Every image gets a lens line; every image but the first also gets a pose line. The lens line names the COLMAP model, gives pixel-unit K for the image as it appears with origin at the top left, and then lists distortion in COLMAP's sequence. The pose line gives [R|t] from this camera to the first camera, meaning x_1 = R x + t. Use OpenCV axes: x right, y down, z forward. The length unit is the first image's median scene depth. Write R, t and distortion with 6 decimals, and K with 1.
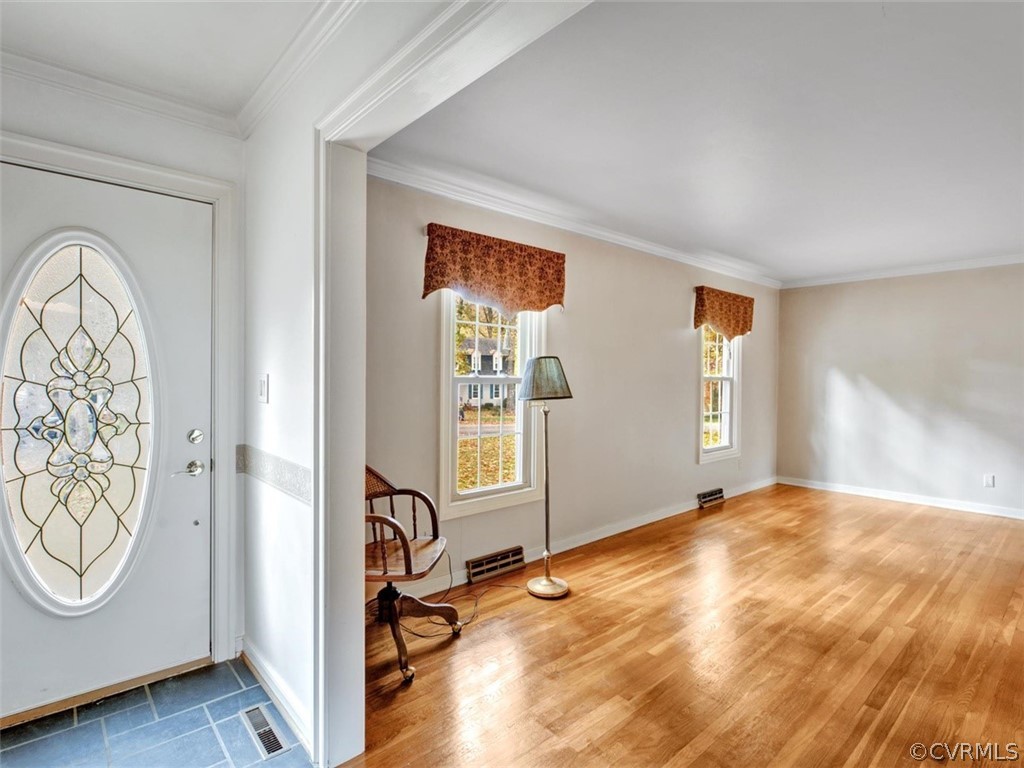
lens RADIAL K [[532.3, 0, 512.0], [0, 532.3, 384.0], [0, 0, 1]] dist [-0.006560, -0.001010]
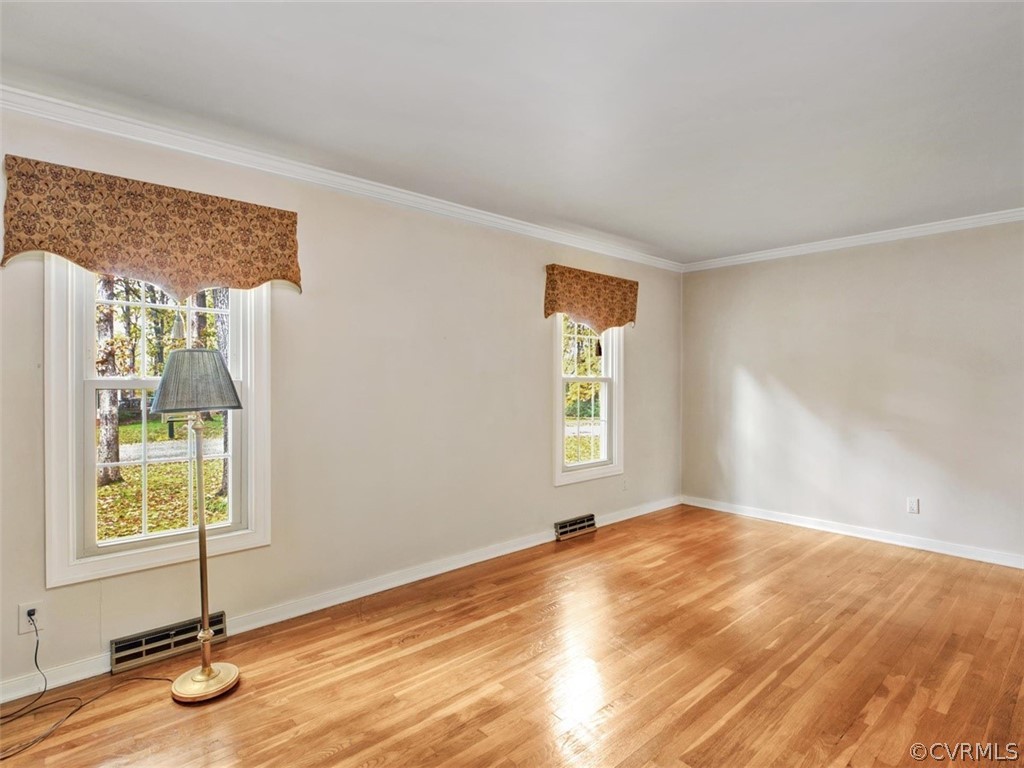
lens RADIAL K [[545.2, 0, 512.0], [0, 545.2, 384.0], [0, 0, 1]] dist [-0.003078, -0.001969]
pose [[0.999971, -0.005119, 0.005661, 0.375578], [0.005134, 0.999983, -0.002734, -0.002449], [-0.005647, 0.002763, 0.999980, 0.232278]]
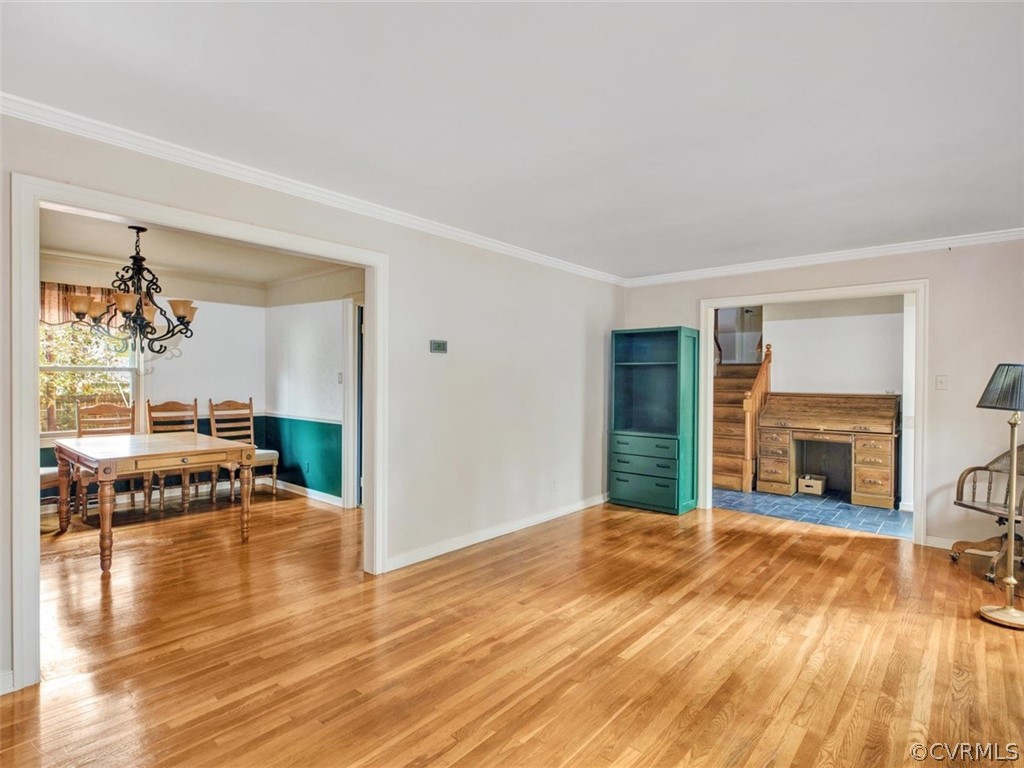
lens RADIAL K [[532.3, 0, 512.0], [0, 532.3, 384.0], [0, 0, 1]] dist [-0.006560, -0.001010]
pose [[-0.992691, -0.011386, -0.120141, 0.831412], [-0.013758, 0.999726, 0.018935, -0.017693], [0.119893, 0.020450, -0.992576, 1.450707]]
